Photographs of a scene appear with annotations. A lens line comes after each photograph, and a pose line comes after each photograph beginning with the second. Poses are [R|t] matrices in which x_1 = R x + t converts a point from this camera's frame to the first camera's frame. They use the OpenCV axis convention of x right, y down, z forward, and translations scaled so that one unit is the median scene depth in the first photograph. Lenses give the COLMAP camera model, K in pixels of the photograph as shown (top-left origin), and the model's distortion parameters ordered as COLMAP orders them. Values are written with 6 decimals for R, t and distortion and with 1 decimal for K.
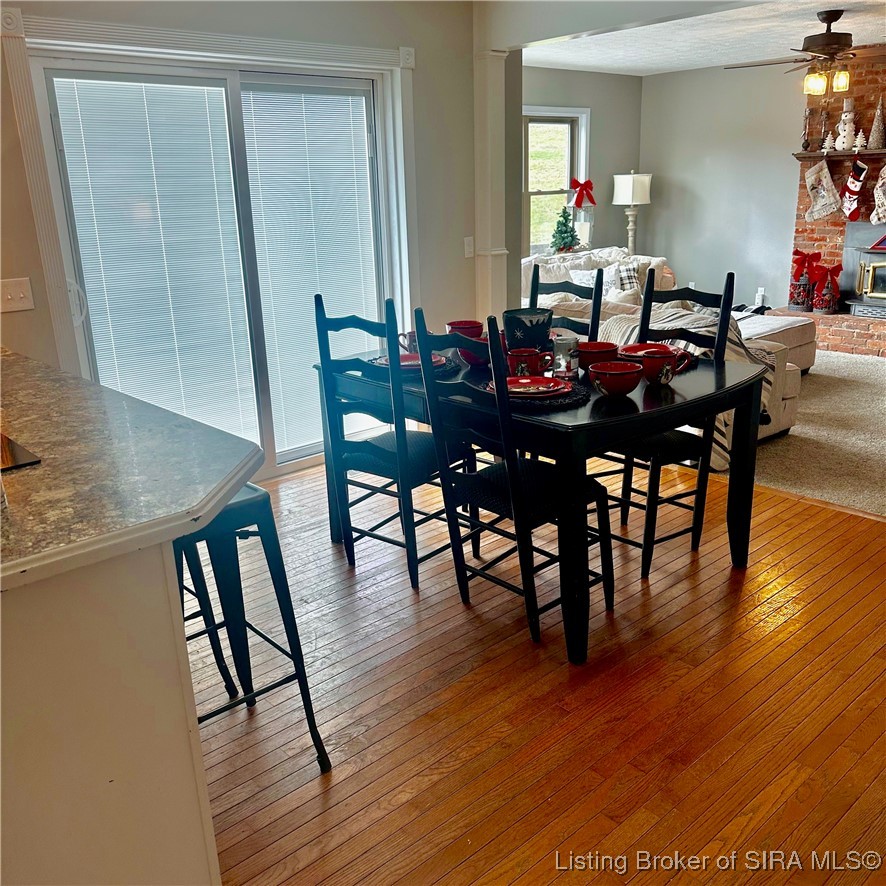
lens RADIAL K [[836.2, 0, 446.1], [0, 836.2, 451.3], [0, 0, 1]] dist [0.001192, 0.000000]
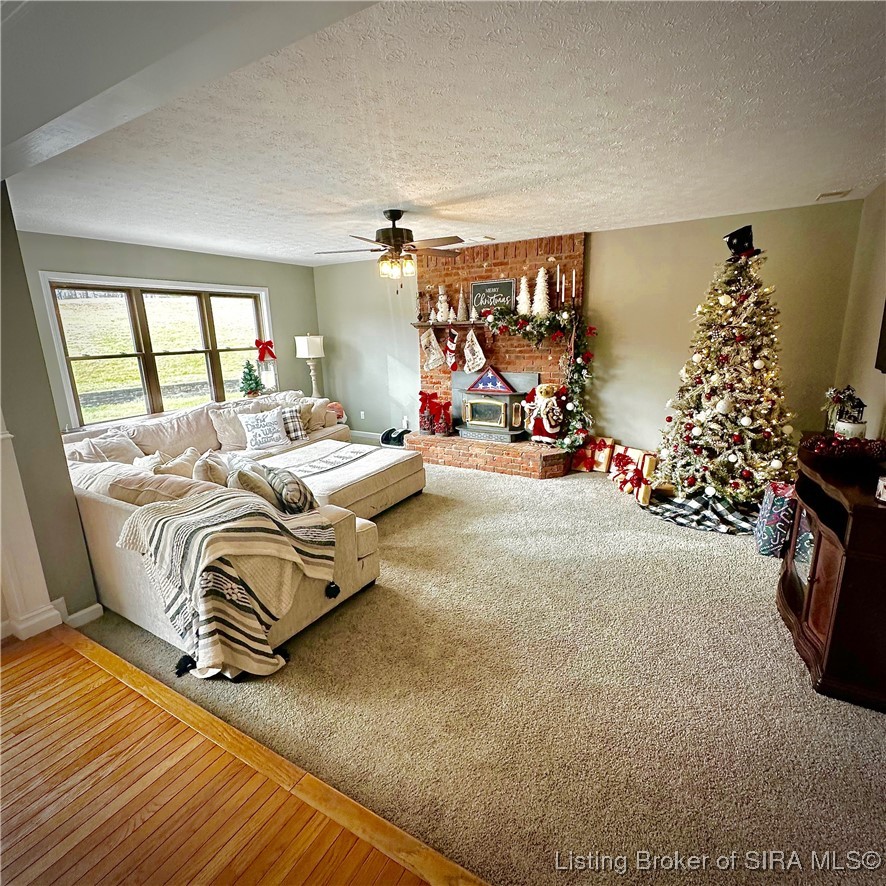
lens RADIAL K [[466.9, 0, 439.9], [0, 466.9, 434.6], [0, 0, 1]] dist [-0.001351, 0.001474]
pose [[0.953623, -0.057932, 0.295377, 0.223577], [0.086464, 0.992669, -0.084458, -0.104225], [-0.288319, 0.106080, 0.951640, 0.272454]]
